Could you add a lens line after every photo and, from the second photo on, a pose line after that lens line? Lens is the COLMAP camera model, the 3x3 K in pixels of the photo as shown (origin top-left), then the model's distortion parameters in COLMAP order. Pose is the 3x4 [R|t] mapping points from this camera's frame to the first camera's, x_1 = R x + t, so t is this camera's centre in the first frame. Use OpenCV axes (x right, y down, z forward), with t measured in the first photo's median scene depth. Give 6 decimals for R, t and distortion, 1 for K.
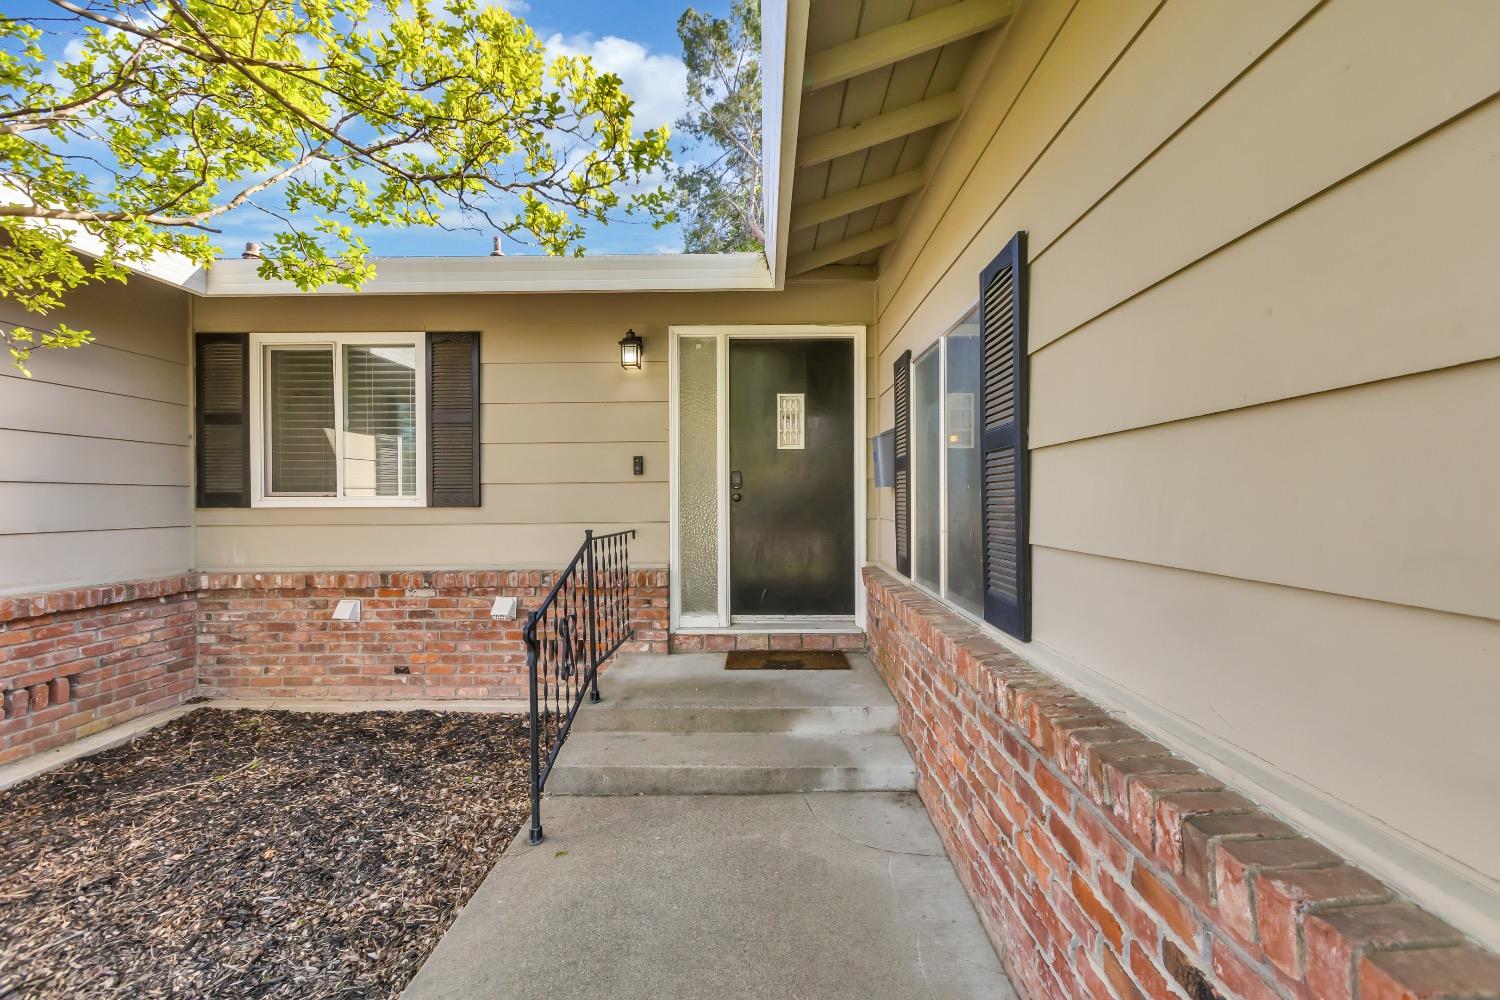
lens RADIAL K [[686.8, 0, 753.4], [0, 686.8, 492.5], [0, 0, 1]] dist [0.000470, 0.000071]
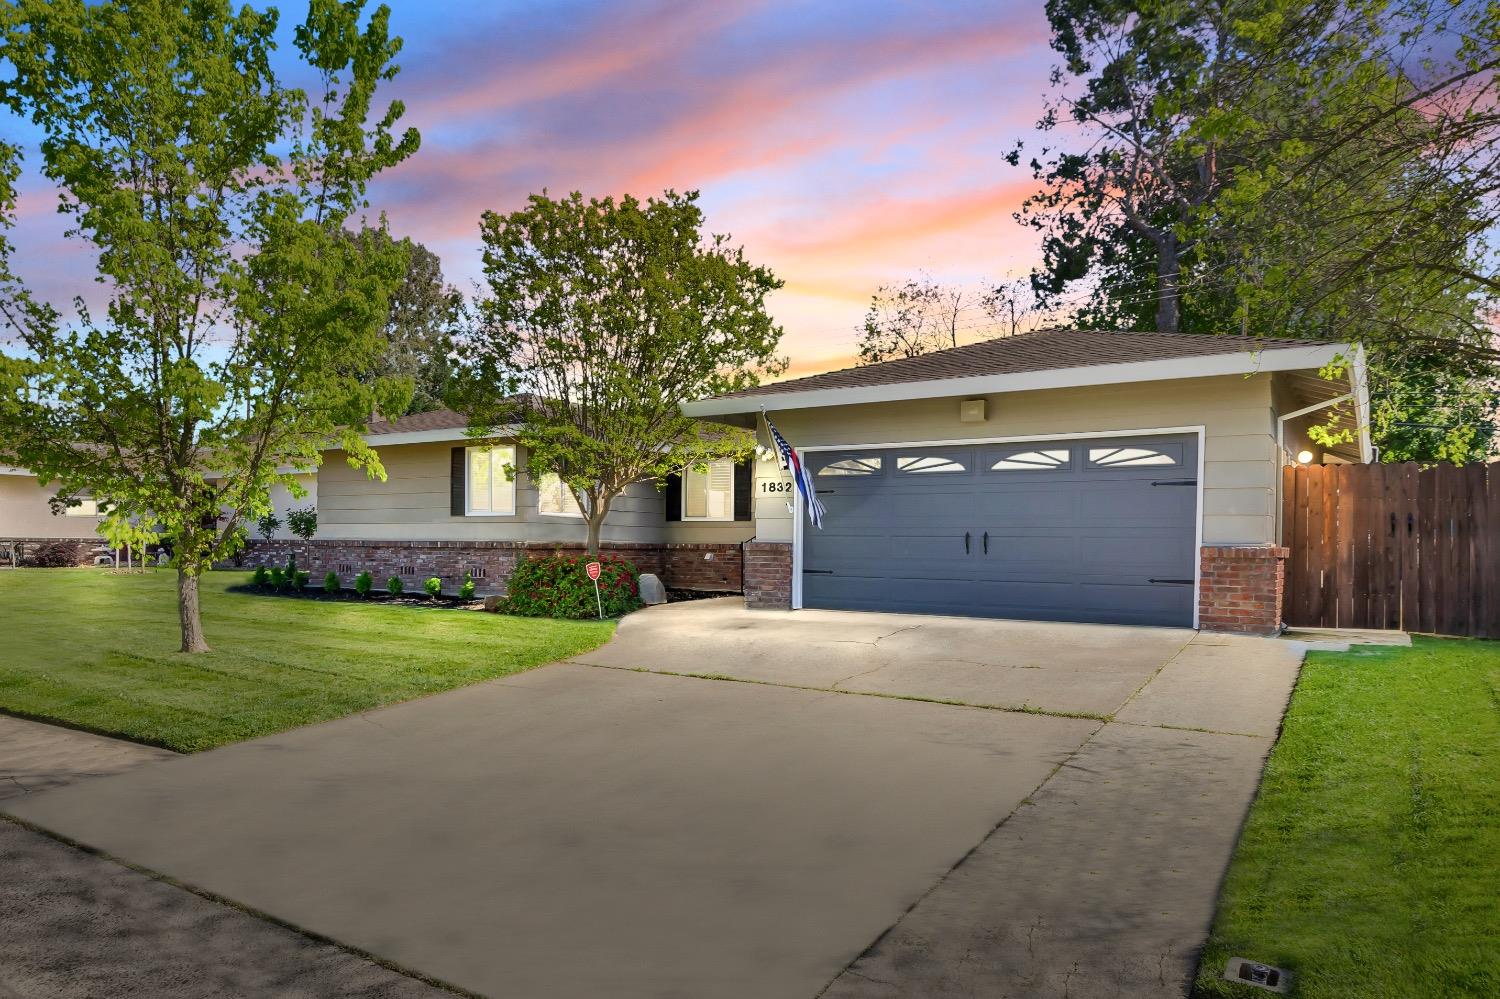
lens RADIAL K [[924.6, 0, 750.0], [0, 924.6, 499.5], [0, 0, 1]] dist [-0.001154, -0.001254]
pose [[0.870796, -0.005104, -0.491618, 1.482193], [-0.010636, 0.999517, -0.029216, 0.039407], [0.491530, 0.030670, 0.870321, -2.321940]]
